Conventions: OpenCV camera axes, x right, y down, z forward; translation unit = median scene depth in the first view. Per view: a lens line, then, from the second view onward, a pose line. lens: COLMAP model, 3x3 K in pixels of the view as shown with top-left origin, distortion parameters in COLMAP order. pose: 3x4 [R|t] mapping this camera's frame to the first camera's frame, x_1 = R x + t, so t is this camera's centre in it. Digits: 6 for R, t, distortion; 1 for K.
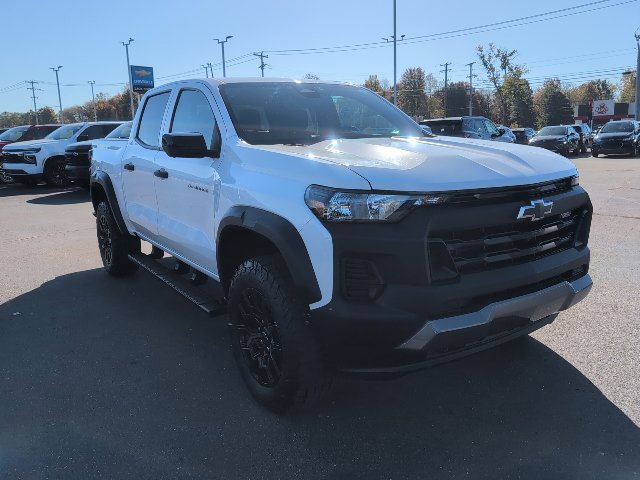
lens RADIAL K [[537.8, 0, 320.0], [0, 537.8, 240.0], [0, 0, 1]] dist [0.022197, -0.008968]
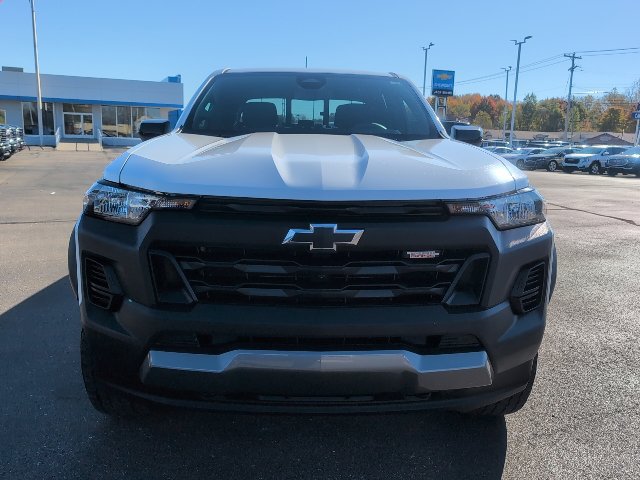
lens RADIAL K [[537.8, 0, 320.0], [0, 537.8, 240.0], [0, 0, 1]] dist [0.022197, -0.008968]
pose [[0.854664, 0.149503, -0.497190, 0.420677], [-0.153241, 0.987619, 0.033553, -0.042234], [0.496051, 0.047513, 0.866993, 0.218012]]
